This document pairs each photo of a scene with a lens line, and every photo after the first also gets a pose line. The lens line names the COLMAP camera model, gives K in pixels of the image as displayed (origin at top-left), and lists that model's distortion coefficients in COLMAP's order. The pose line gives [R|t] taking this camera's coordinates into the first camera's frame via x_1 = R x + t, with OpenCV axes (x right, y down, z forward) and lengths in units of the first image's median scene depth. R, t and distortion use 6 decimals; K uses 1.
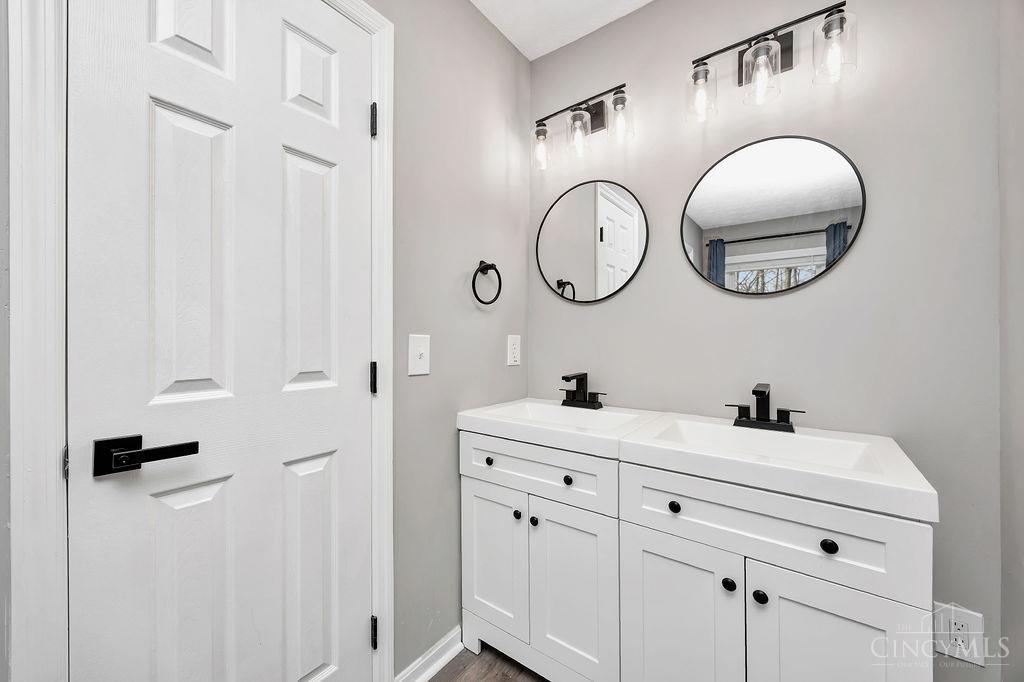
lens RADIAL K [[395.9, 0, 529.6], [0, 395.9, 339.3], [0, 0, 1]] dist [-0.002338, 0.000915]
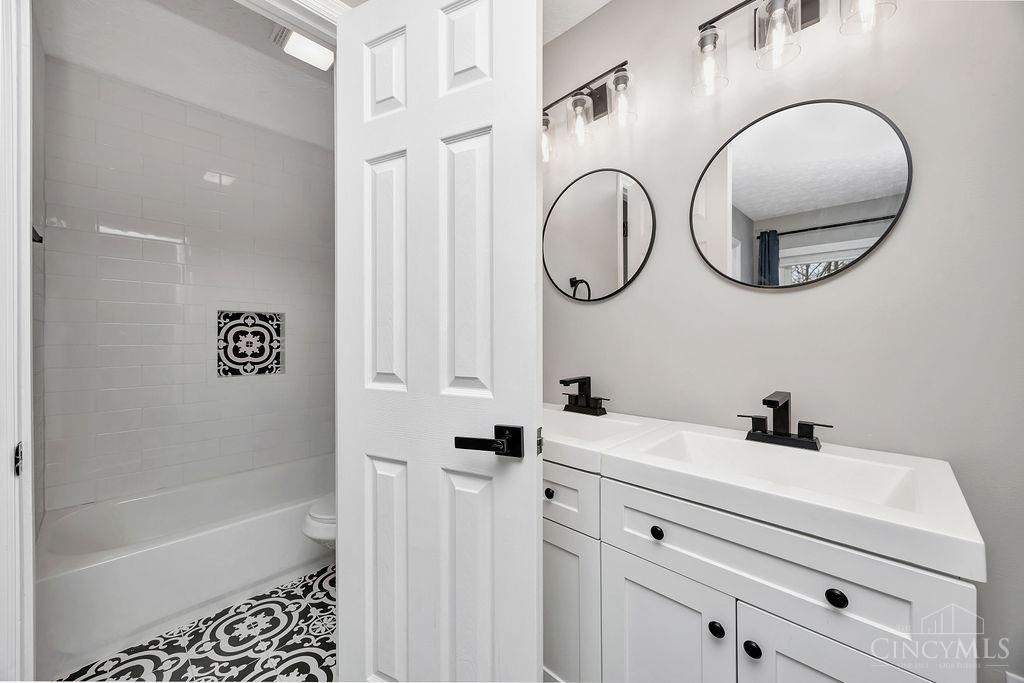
lens RADIAL K [[395.9, 0, 517.8], [0, 395.9, 340.3], [0, 0, 1]] dist [-0.002338, 0.000915]
pose [[0.990777, -0.001522, -0.135497, 0.130671], [0.001719, 0.999998, 0.001337, -0.002101], [0.135494, -0.001558, 0.990777, 0.067100]]
